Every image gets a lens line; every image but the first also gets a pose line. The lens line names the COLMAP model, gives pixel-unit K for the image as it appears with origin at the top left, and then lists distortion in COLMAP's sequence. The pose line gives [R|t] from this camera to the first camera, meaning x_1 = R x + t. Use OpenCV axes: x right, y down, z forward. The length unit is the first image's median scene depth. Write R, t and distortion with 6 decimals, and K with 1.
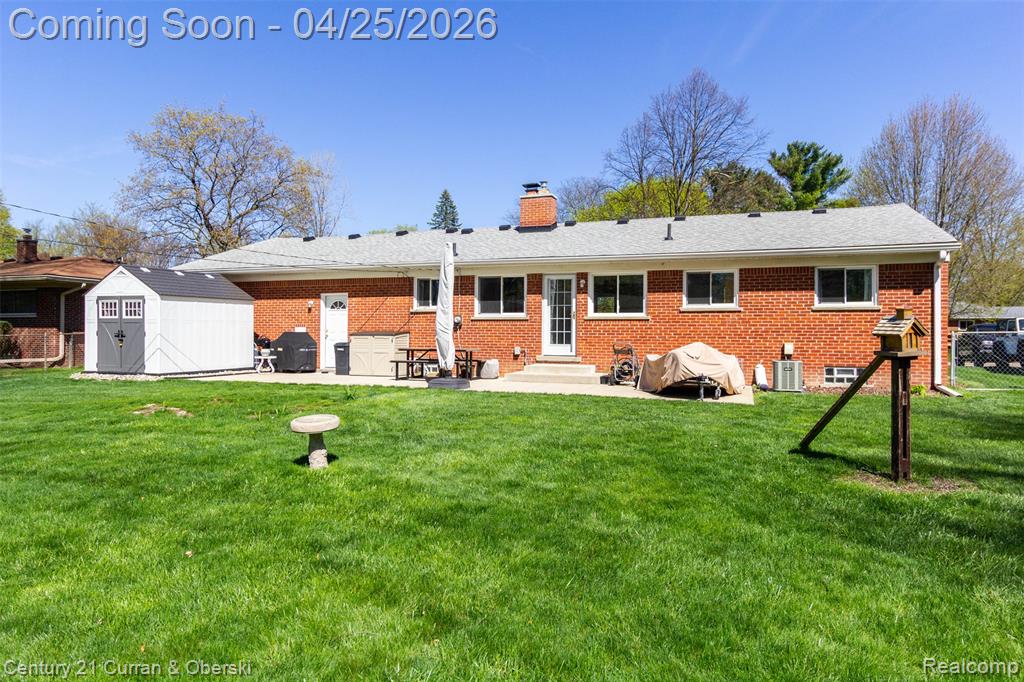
lens RADIAL K [[652.7, 0, 535.4], [0, 652.7, 333.3], [0, 0, 1]] dist [-0.003822, -0.001298]
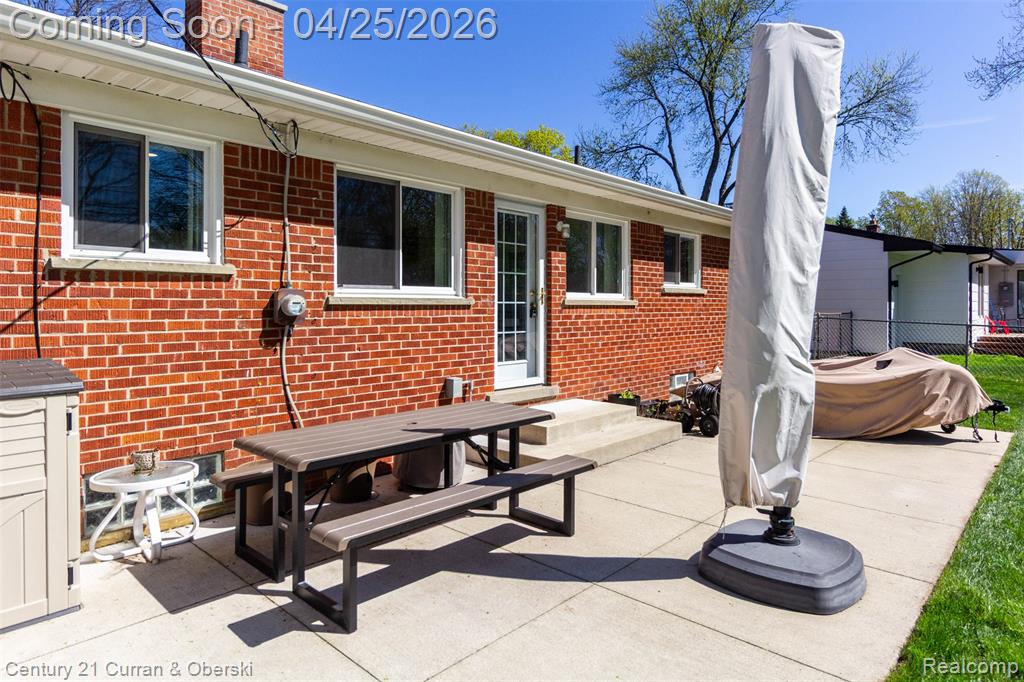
lens RADIAL K [[600.9, 0, 515.4], [0, 600.9, 305.2], [0, 0, 1]] dist [0.002514, 0.000269]
pose [[0.412141, -0.005277, 0.911105, -0.335454], [-0.002153, 0.999975, 0.006766, -0.023969], [-0.911118, -0.004750, 0.412119, 0.840117]]
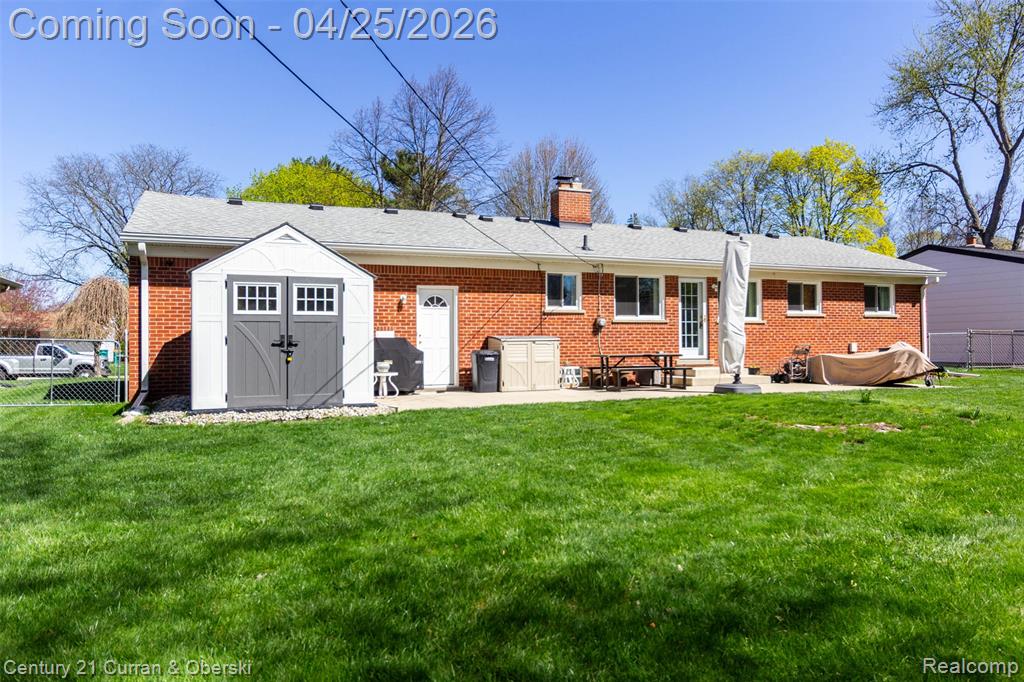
lens RADIAL K [[698.7, 0, 528.4], [0, 698.7, 328.3], [0, 0, 1]] dist [0.002612, 0.001634]
pose [[0.738818, 0.002844, 0.673899, -0.877451], [0.009624, 0.999845, -0.014771, 0.000777], [-0.673837, 0.017399, 0.738675, 0.379557]]
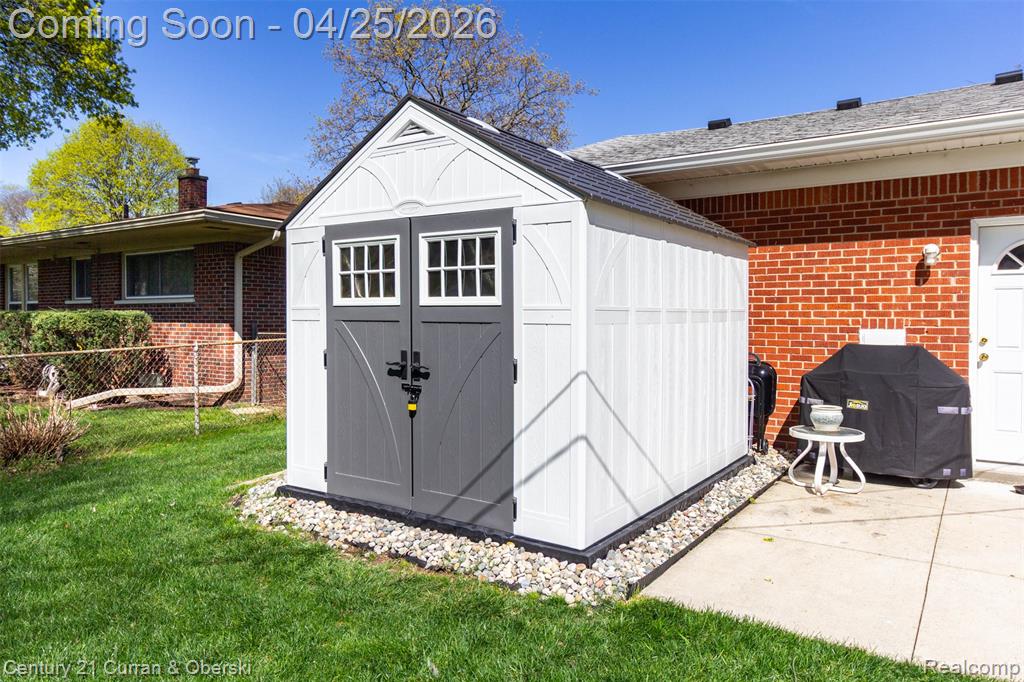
lens RADIAL K [[698.7, 0, 528.4], [0, 698.7, 328.3], [0, 0, 1]] dist [0.002612, 0.001634]
pose [[0.967499, 0.002844, -0.252861, -0.508587], [0.001260, 0.999870, 0.016065, -0.017767], [0.252873, -0.015862, 0.967369, 0.725294]]
